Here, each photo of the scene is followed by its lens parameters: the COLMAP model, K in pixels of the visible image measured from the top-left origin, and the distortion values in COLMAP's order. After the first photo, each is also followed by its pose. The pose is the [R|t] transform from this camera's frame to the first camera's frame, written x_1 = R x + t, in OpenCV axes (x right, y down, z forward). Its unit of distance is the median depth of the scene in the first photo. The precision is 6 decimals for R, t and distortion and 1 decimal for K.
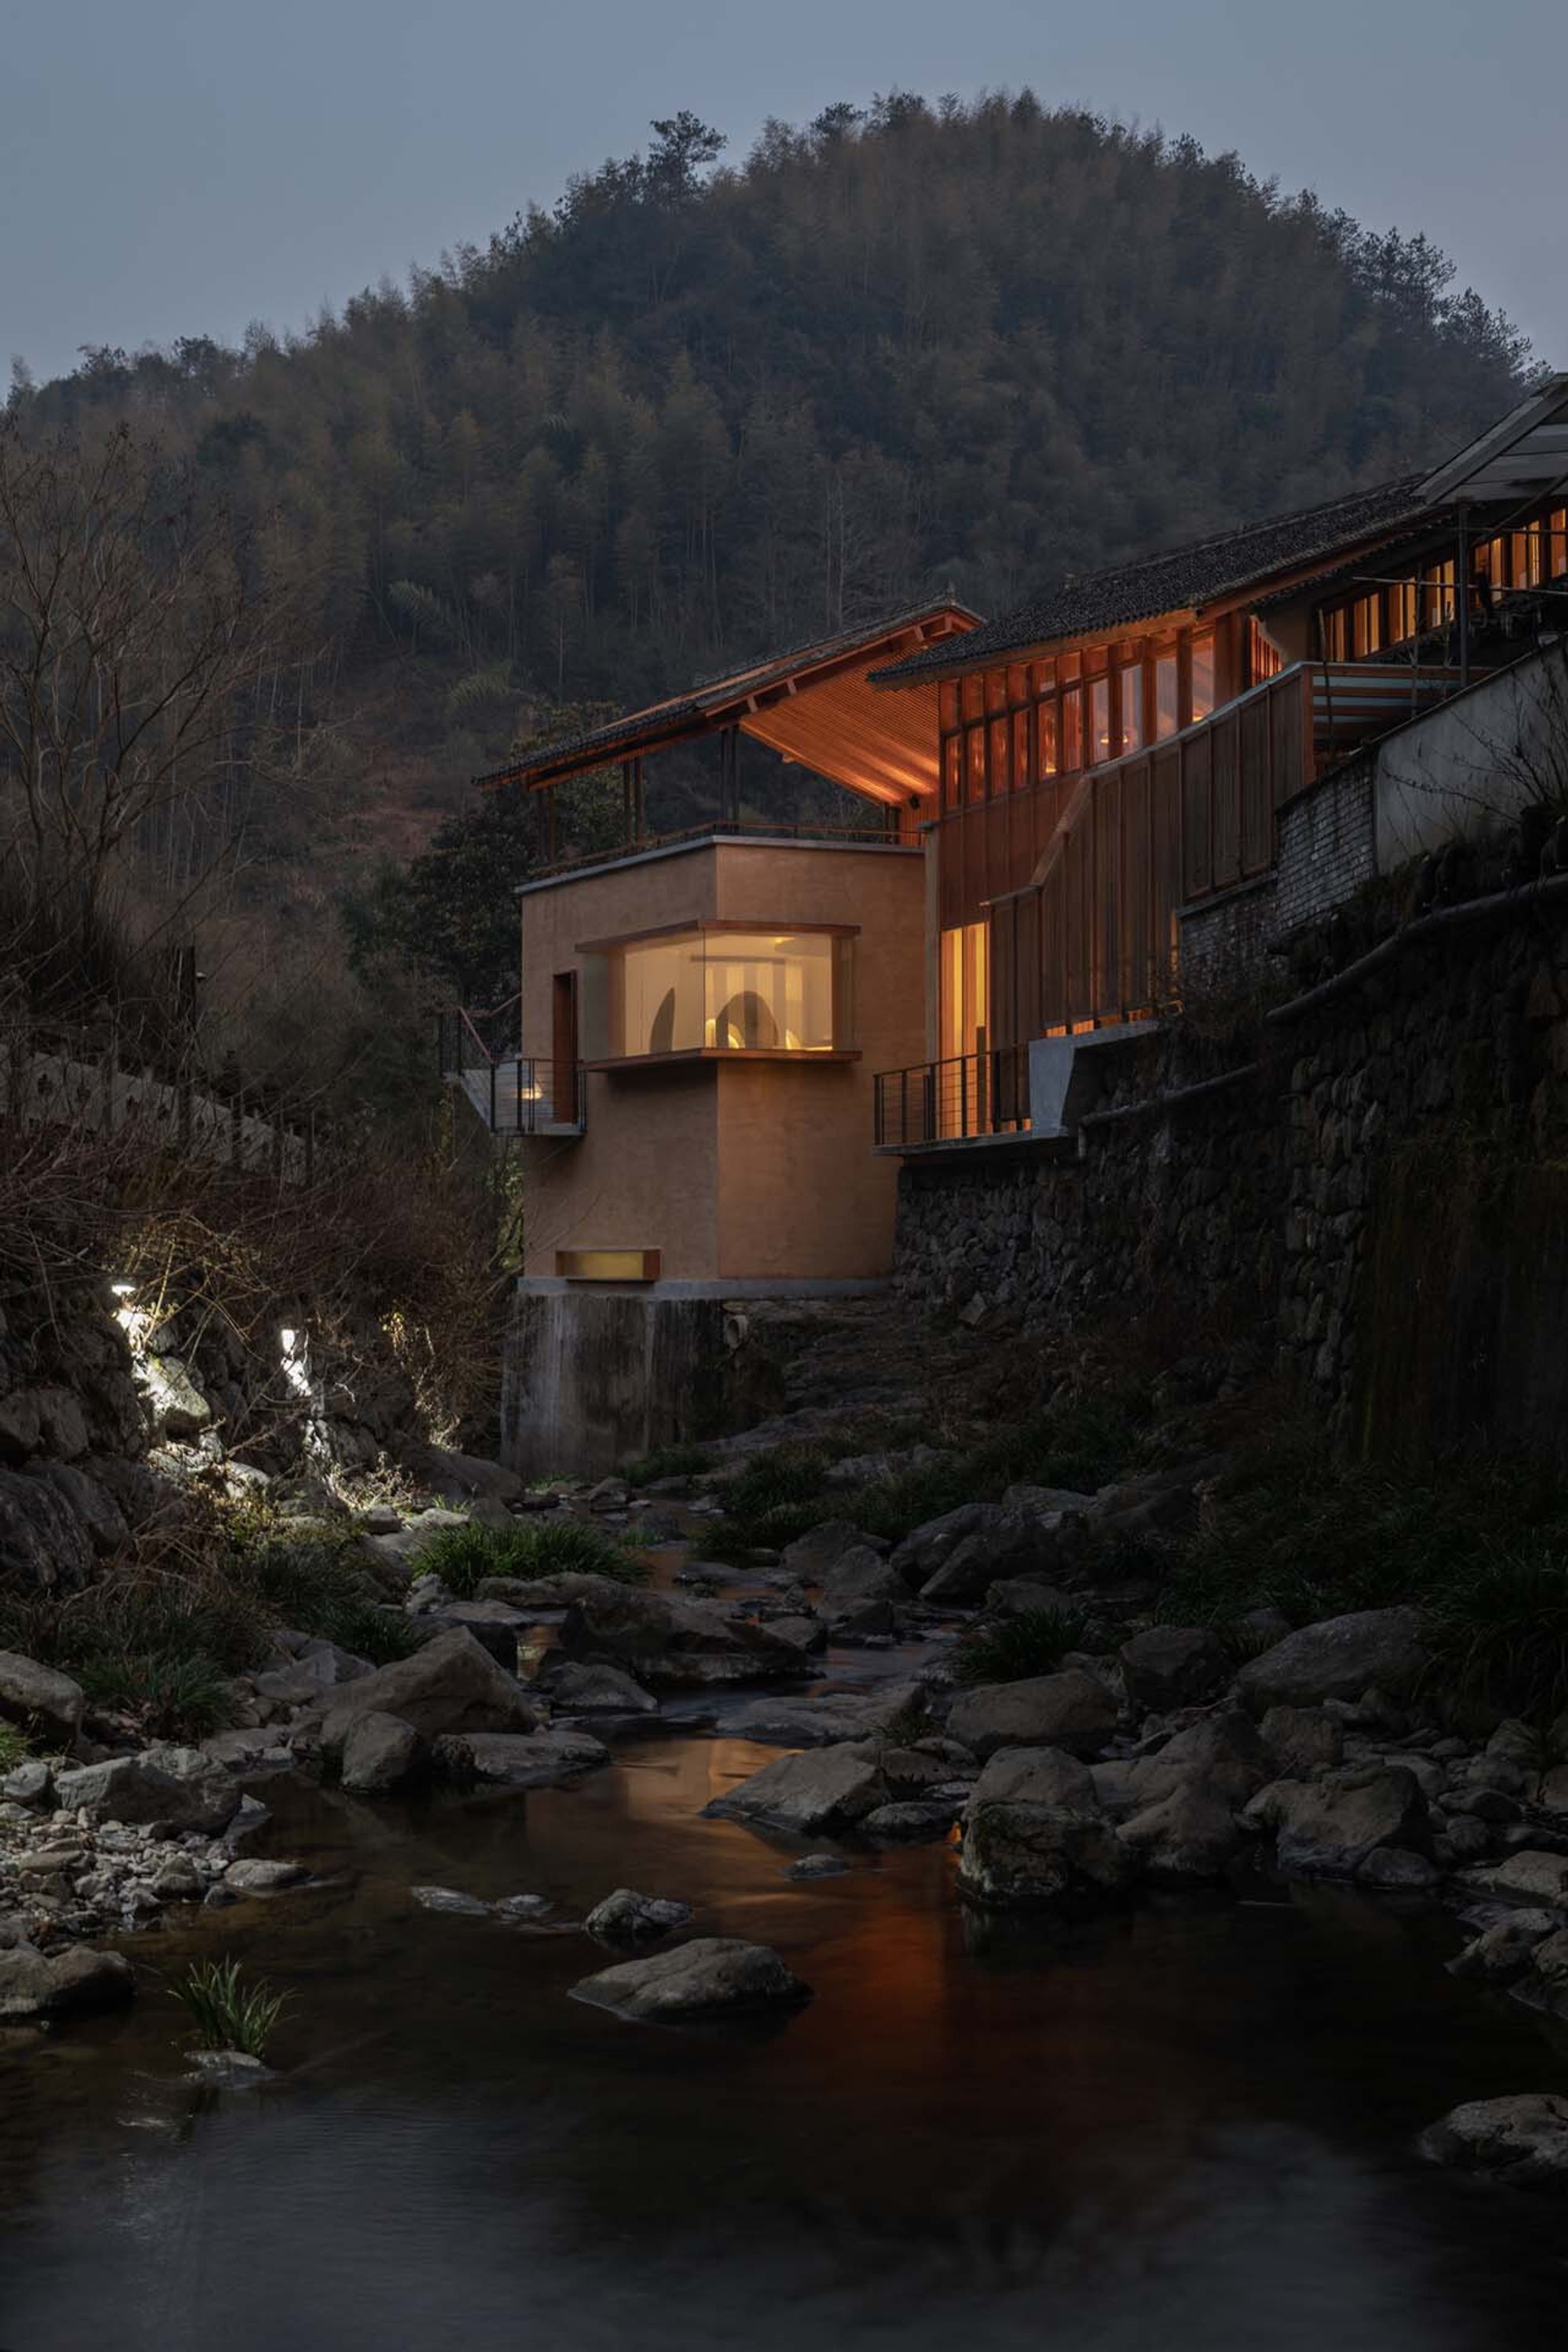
lens RADIAL K [[3624.2, 0, 784.0], [0, 3624.2, 1176.0], [0, 0, 1]] dist [0.010959, 0.033946]
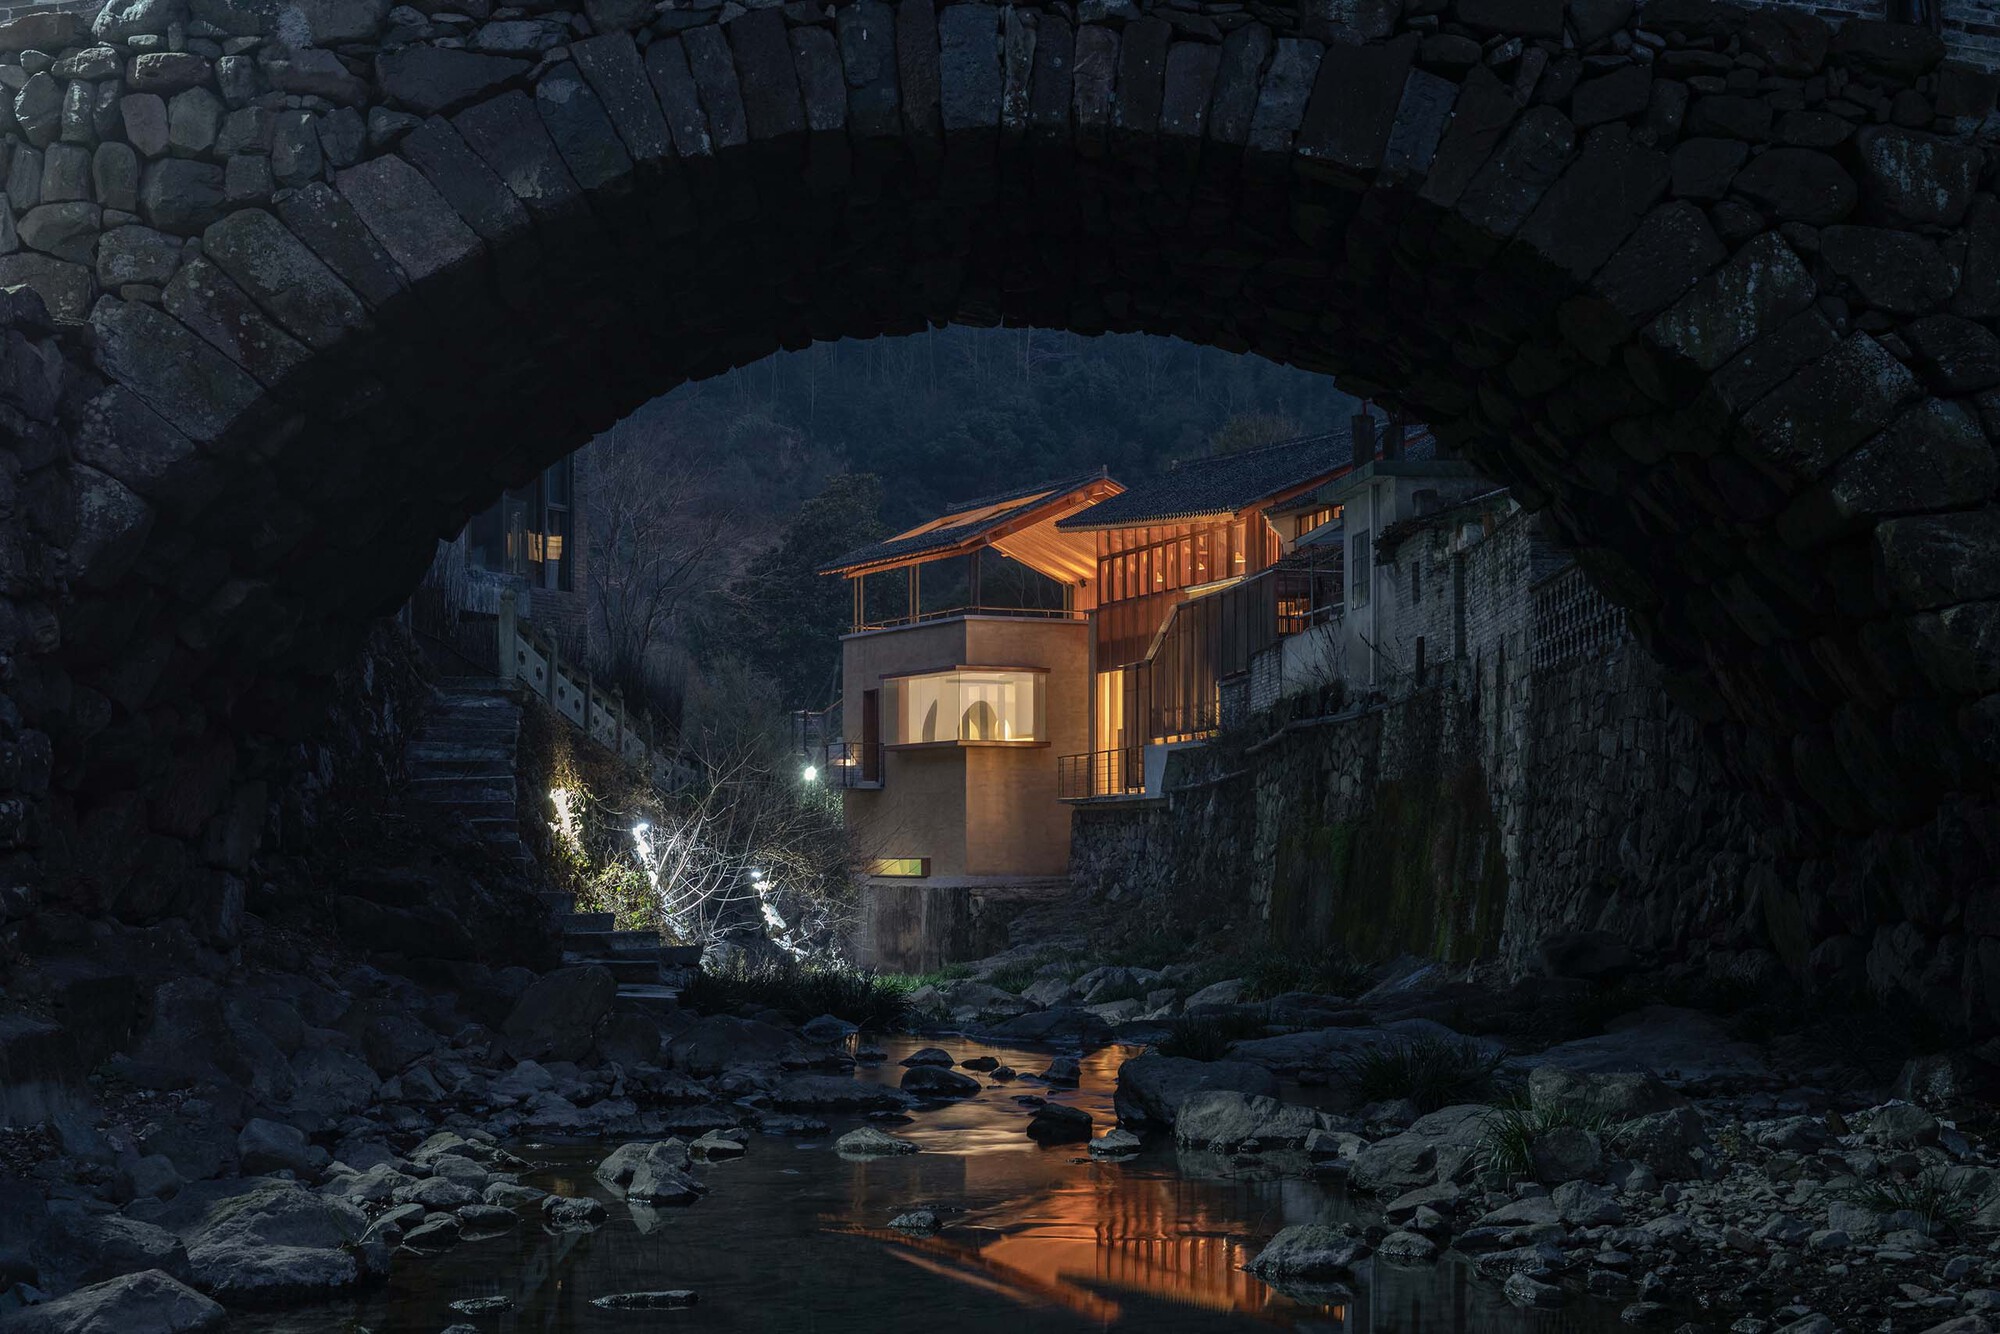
lens RADIAL K [[3081.8, 0, 1000.0], [0, 3081.8, 667.0], [0, 0, 1]] dist [0.010959, 0.033946]
pose [[0.999947, 0.005716, 0.008547, -0.015023], [-0.005360, 0.999141, -0.041101, -0.009919], [-0.008774, 0.041053, 0.999118, -0.447752]]
